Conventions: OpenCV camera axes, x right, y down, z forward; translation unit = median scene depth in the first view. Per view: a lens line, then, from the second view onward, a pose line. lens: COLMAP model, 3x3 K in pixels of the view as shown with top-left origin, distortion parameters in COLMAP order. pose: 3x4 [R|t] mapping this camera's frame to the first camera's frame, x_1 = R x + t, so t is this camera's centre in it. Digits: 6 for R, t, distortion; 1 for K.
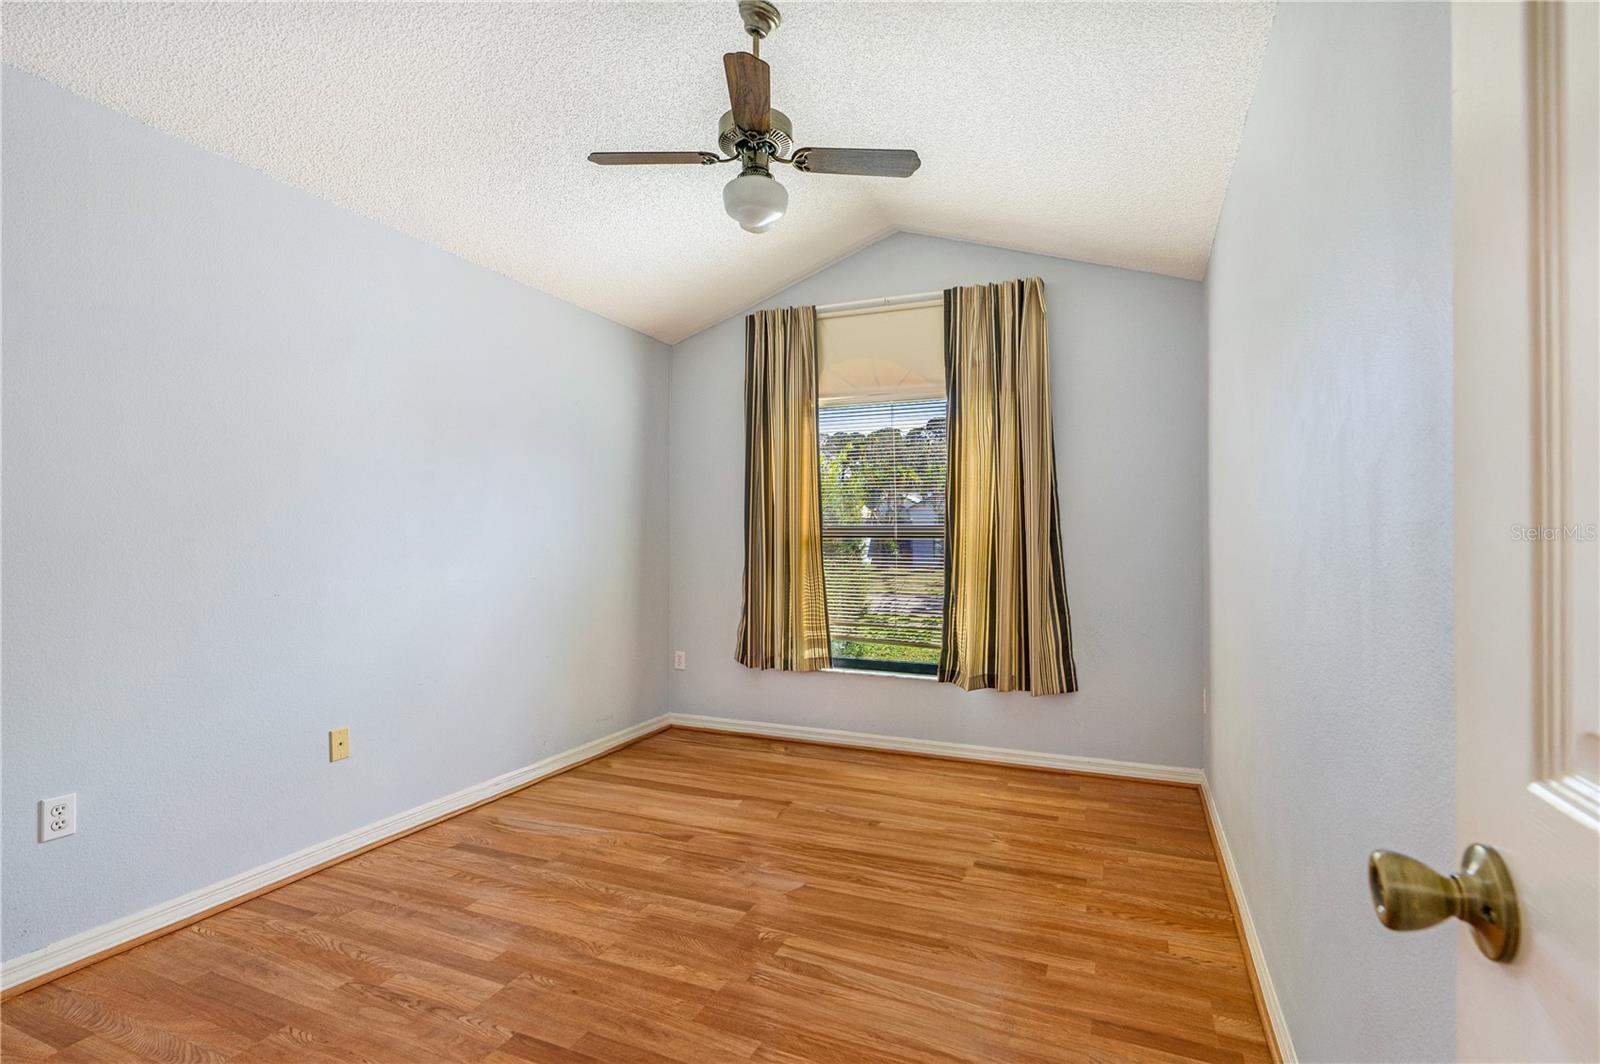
lens RADIAL K [[729.9, 0, 802.6], [0, 729.9, 543.3], [0, 0, 1]] dist [-0.016052, 0.005659]
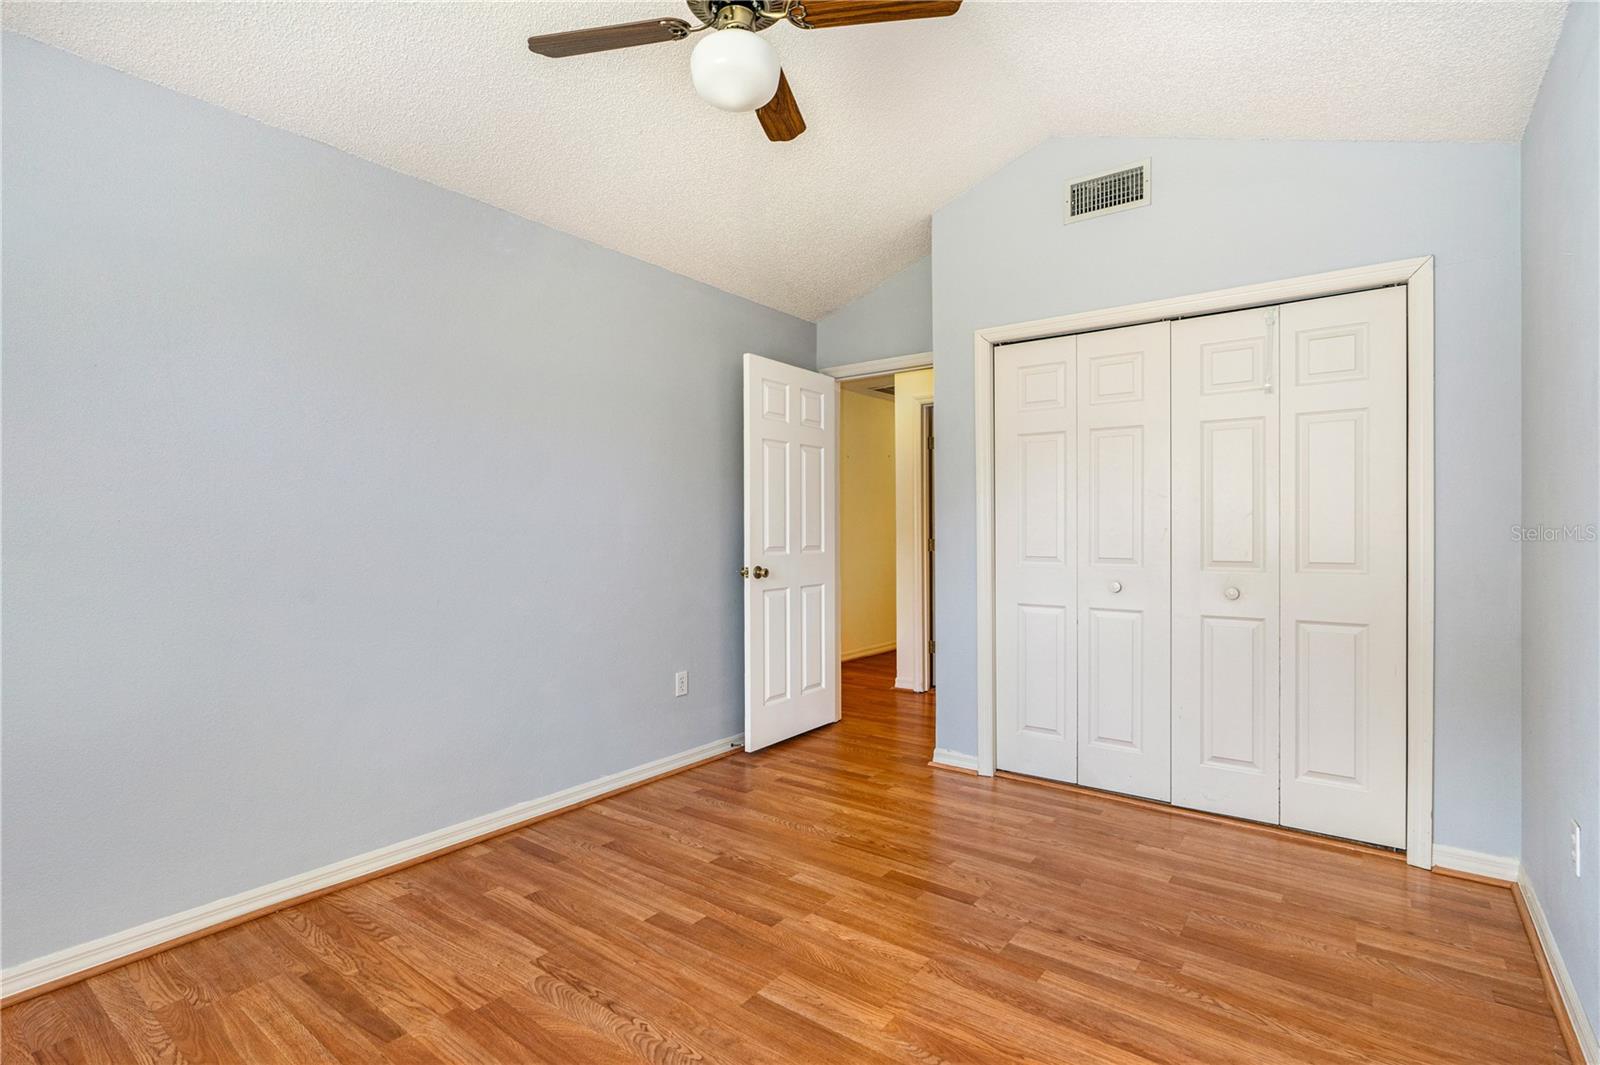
lens RADIAL K [[729.9, 0, 797.4], [0, 729.9, 535.6], [0, 0, 1]] dist [-0.016052, 0.005659]
pose [[-0.968951, 0.004213, 0.247215, -0.359104], [0.006153, 0.999956, 0.007073, 0.012717], [-0.247175, 0.008375, -0.968935, 1.991507]]
